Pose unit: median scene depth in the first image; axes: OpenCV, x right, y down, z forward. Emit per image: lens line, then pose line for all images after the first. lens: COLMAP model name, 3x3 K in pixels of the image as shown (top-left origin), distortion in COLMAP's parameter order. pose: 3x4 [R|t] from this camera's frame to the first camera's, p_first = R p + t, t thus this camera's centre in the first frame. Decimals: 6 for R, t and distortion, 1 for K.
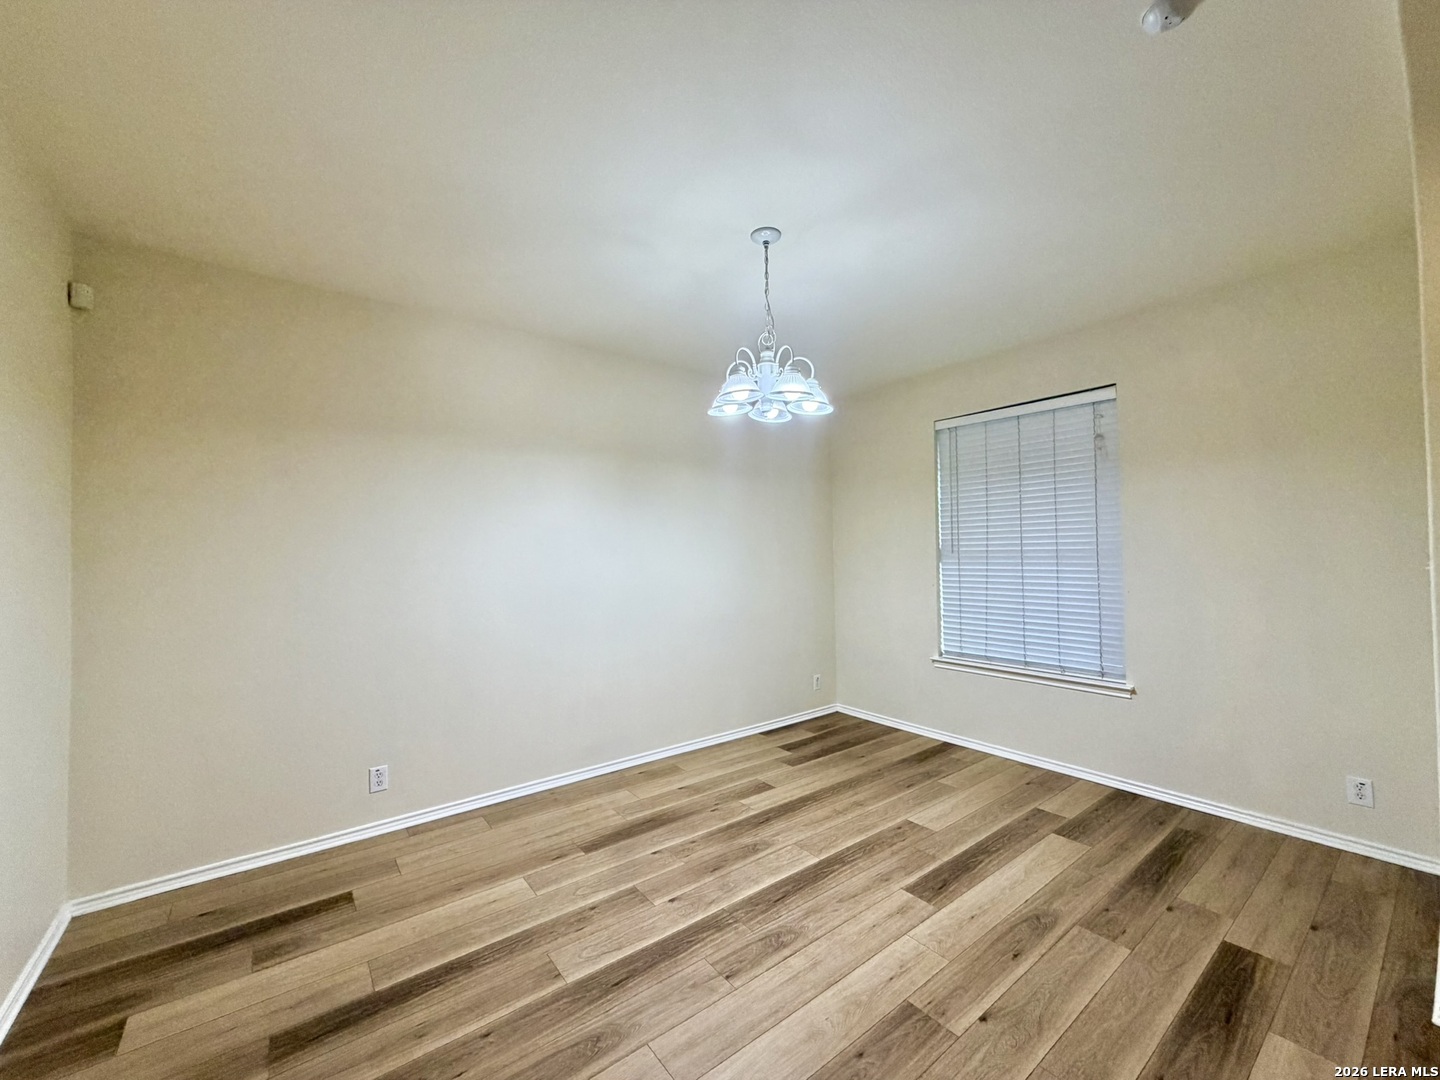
lens RADIAL K [[573.5, 0, 719.7], [0, 573.5, 540.0], [0, 0, 1]] dist [0.000426, -0.000026]
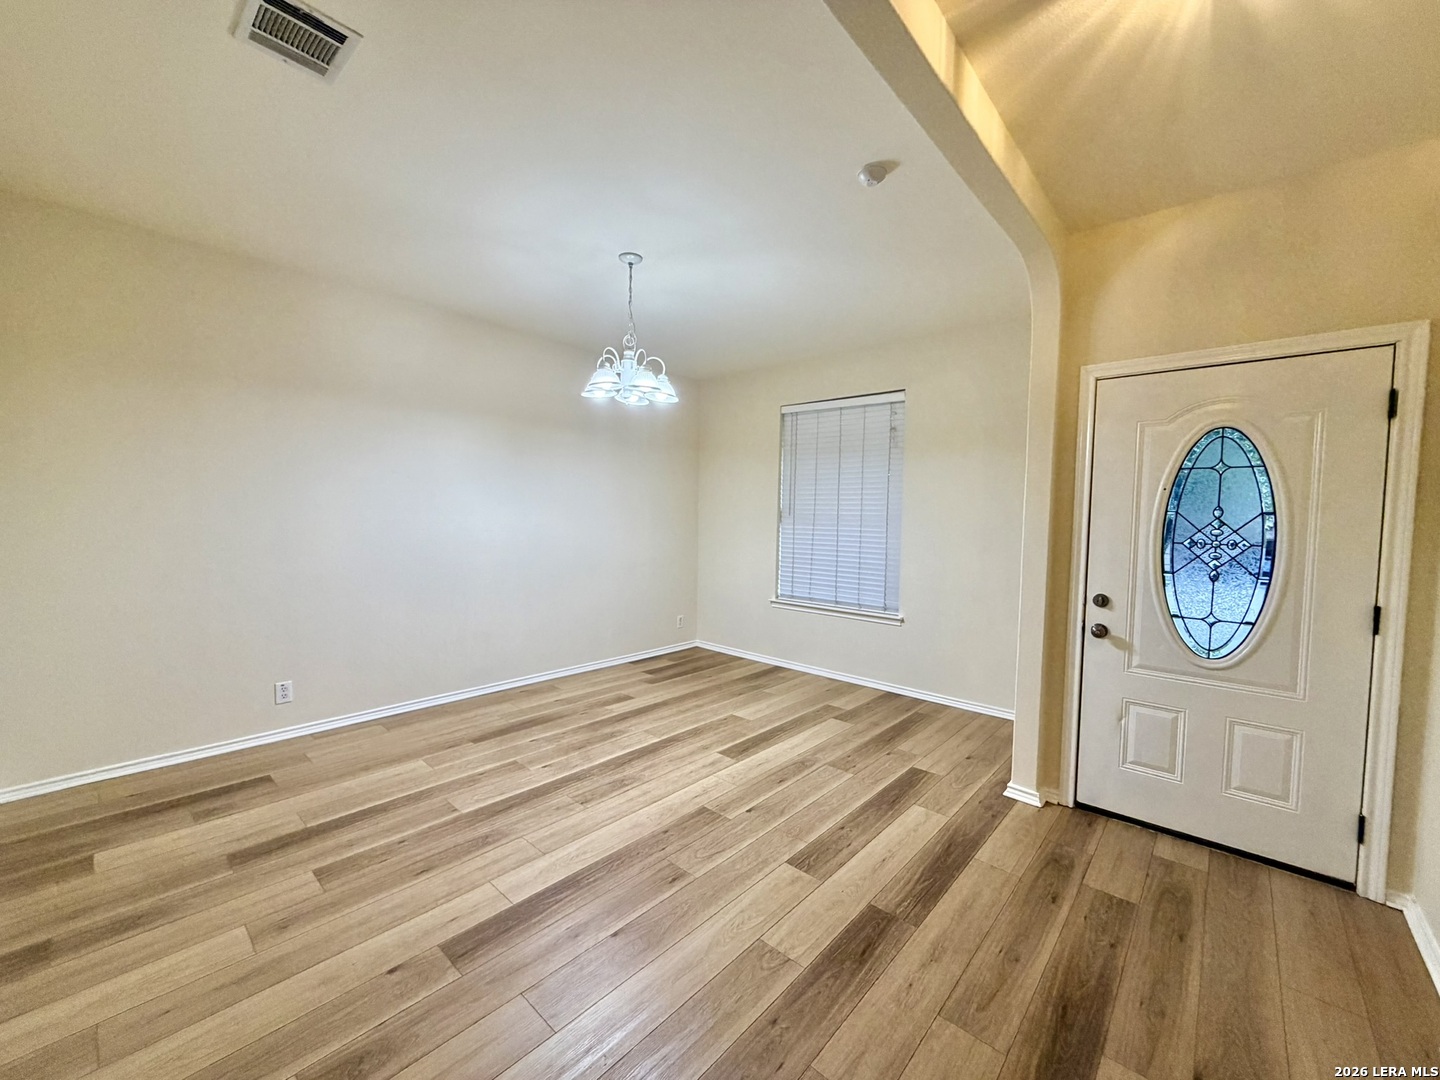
lens RADIAL K [[573.5, 0, 719.0], [0, 573.5, 540.5], [0, 0, 1]] dist [0.000426, -0.000026]
pose [[0.982370, 0.025294, 0.185226, 0.044441], [-0.037798, 0.997215, 0.064292, 0.004643], [-0.183084, -0.070160, 0.980591, -0.274692]]
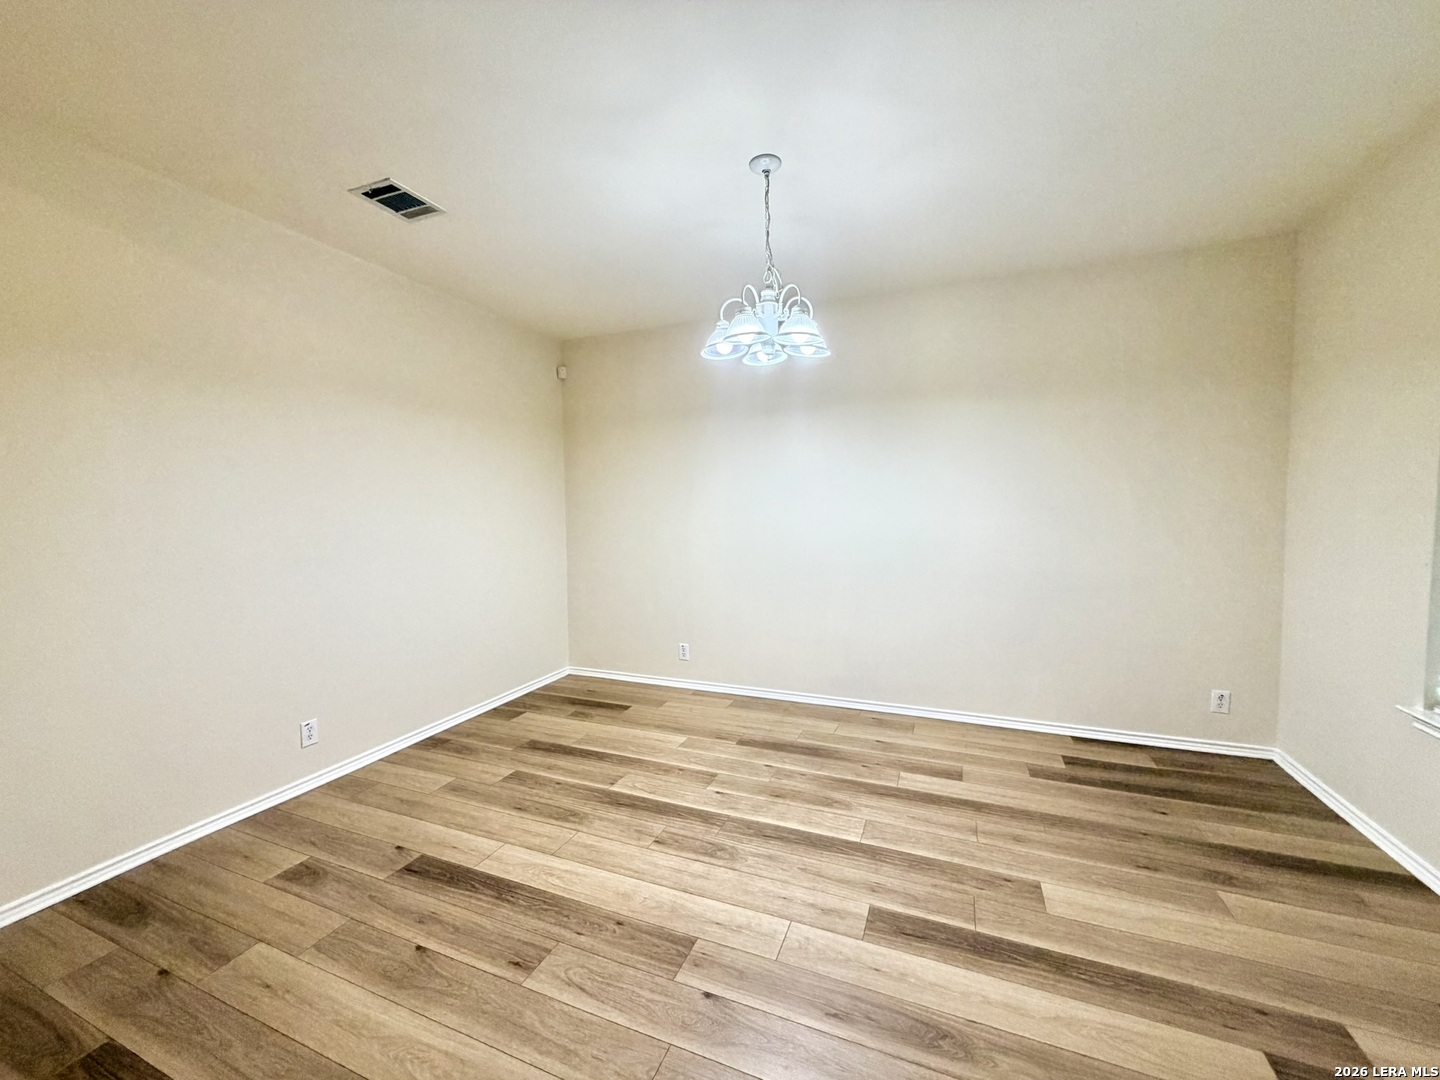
lens RADIAL K [[573.5, 0, 719.2], [0, 573.5, 546.5], [0, 0, 1]] dist [0.000426, -0.000026]
pose [[0.498646, 0.066011, -0.864289, 0.746469], [0.024567, 0.995619, 0.090215, 0.006845], [0.866458, -0.066218, 0.494839, 0.359418]]
